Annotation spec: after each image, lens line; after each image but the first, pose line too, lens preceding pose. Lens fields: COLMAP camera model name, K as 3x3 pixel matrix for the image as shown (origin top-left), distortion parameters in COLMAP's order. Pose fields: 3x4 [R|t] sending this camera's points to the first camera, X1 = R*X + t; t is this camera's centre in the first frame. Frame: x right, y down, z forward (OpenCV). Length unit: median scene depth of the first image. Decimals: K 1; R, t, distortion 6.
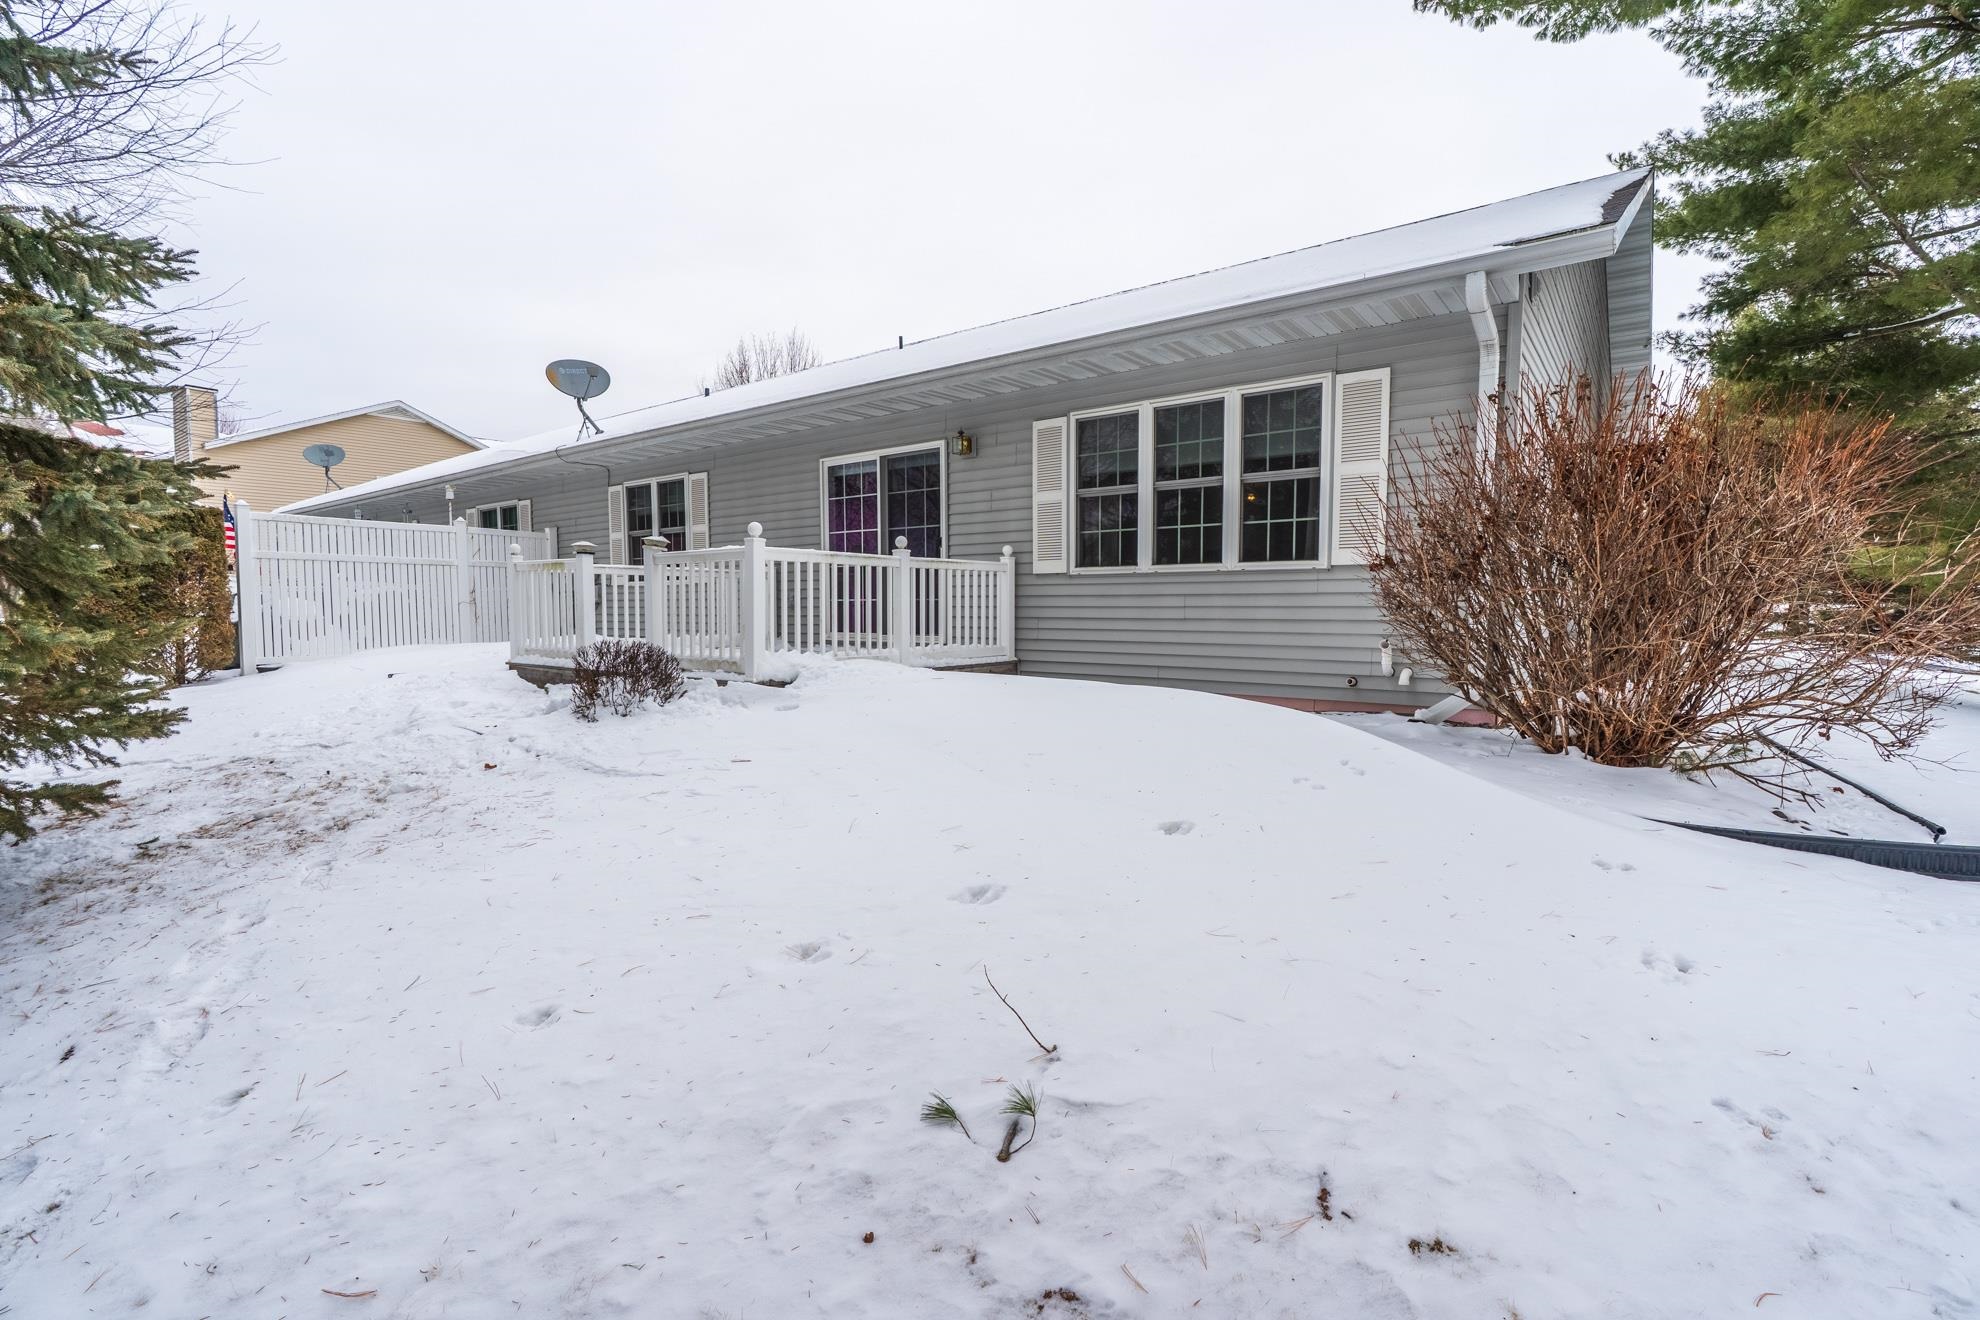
lens RADIAL K [[899.3, 0, 991.3], [0, 899.3, 656.3], [0, 0, 1]] dist [-0.011258, 0.003436]
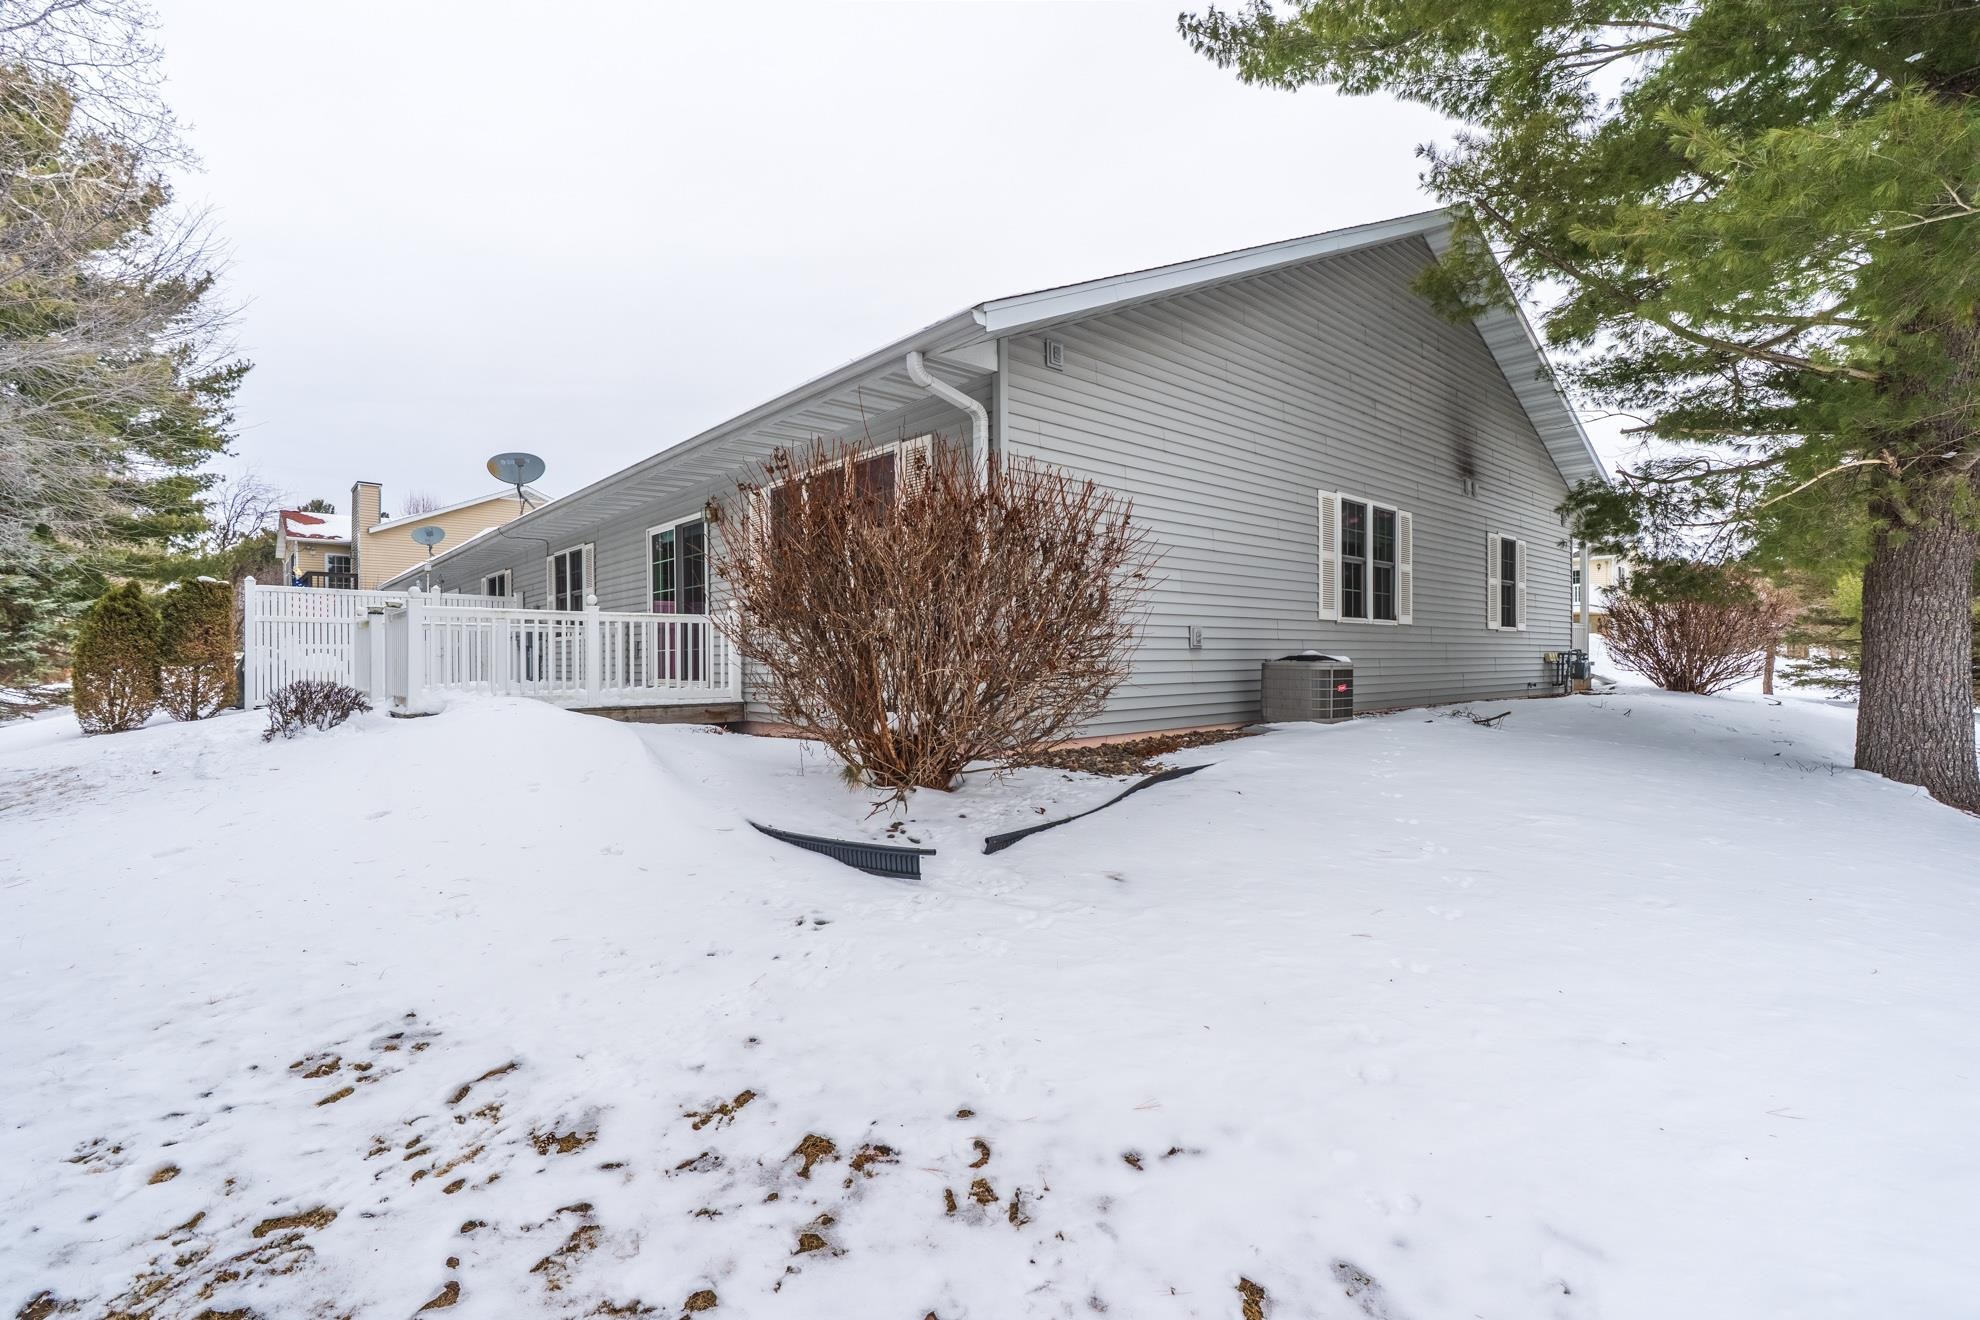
lens RADIAL K [[899.3, 0, 989.6], [0, 899.3, 665.3], [0, 0, 1]] dist [-0.011258, 0.003436]
pose [[0.981134, -0.005991, -0.193234, 0.486391], [-0.003496, 0.998807, -0.048715, 0.010381], [0.193296, 0.048471, 0.979943, -0.037953]]
